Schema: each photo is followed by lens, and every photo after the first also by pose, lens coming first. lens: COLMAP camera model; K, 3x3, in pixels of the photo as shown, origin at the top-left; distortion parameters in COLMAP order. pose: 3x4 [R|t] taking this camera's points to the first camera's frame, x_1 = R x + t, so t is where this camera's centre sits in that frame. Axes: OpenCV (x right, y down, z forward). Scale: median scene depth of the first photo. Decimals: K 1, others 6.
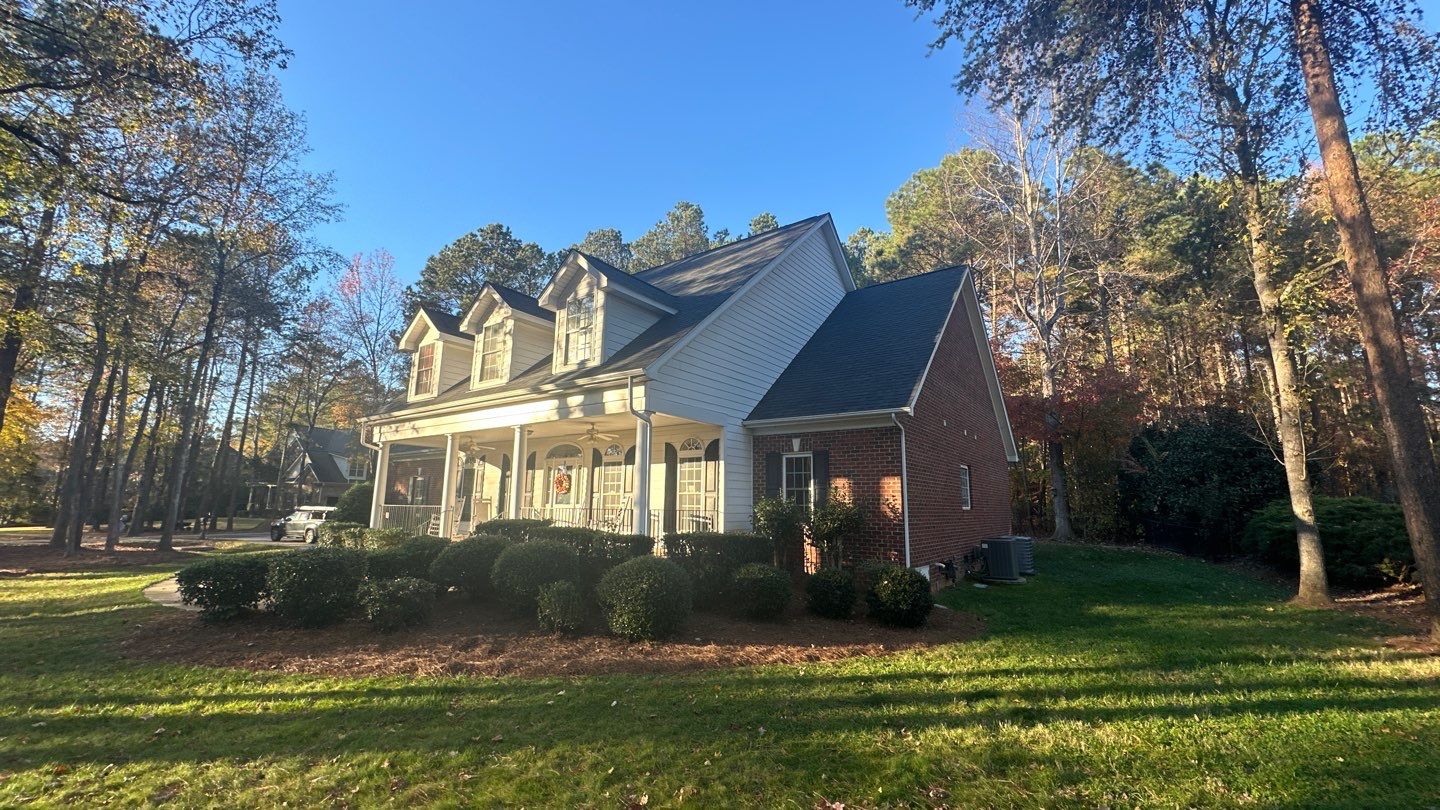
lens RADIAL K [[573.3, 0, 729.0], [0, 573.3, 401.8], [0, 0, 1]] dist [-0.011597, 0.000063]
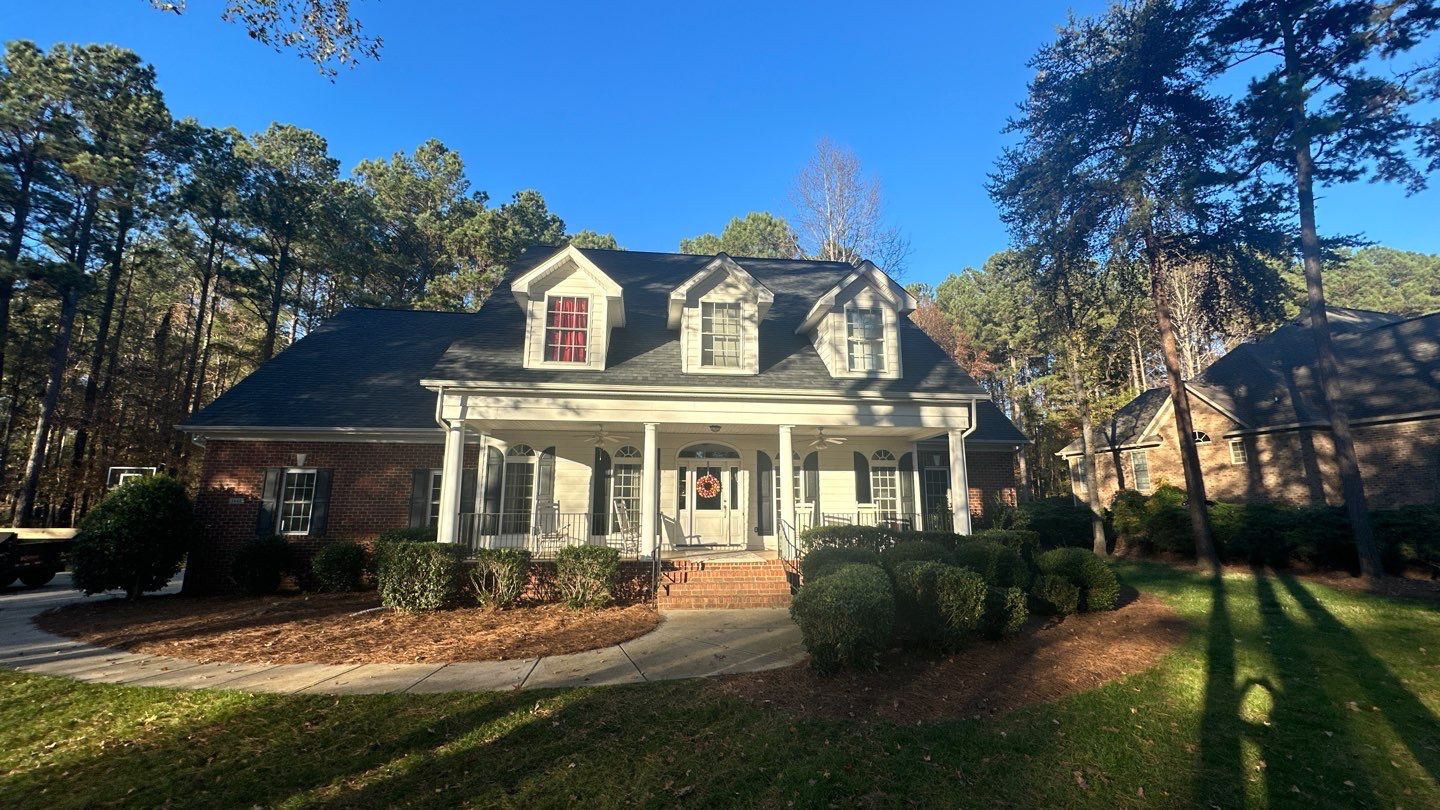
lens RADIAL K [[573.3, 0, 729.0], [0, 573.3, 401.8], [0, 0, 1]] dist [-0.011597, 0.000063]
pose [[0.727105, 0.119597, 0.676029, -0.983964], [-0.114309, 0.992054, -0.052561, 0.058896], [-0.676943, -0.039059, 0.734998, 0.353592]]
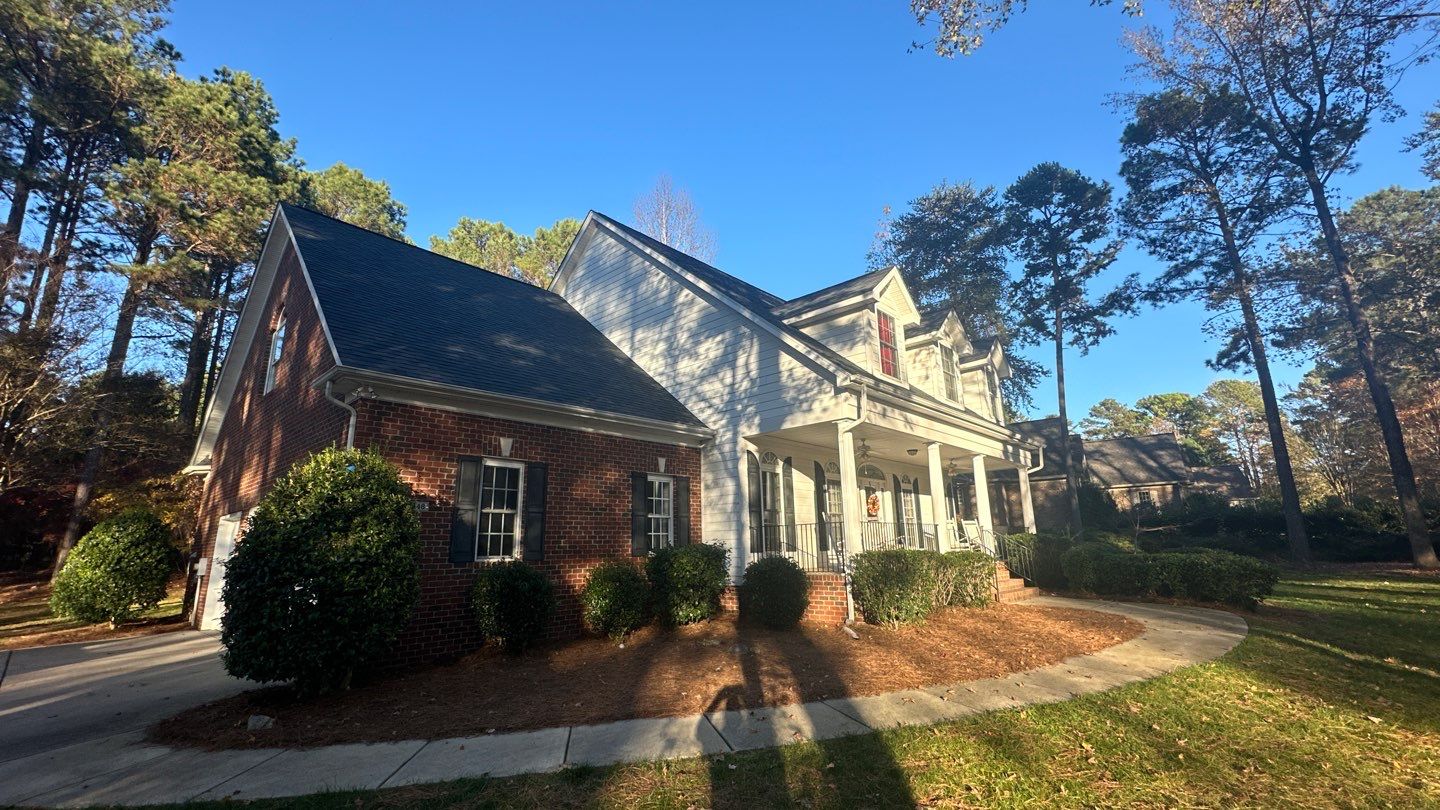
lens RADIAL K [[573.3, 0, 729.0], [0, 573.3, 401.8], [0, 0, 1]] dist [-0.011597, 0.000063]
pose [[0.137154, 0.230308, 0.963404, -1.451182], [-0.153223, 0.965822, -0.209072, 0.237622], [-0.978627, -0.118941, 0.167755, 1.212650]]
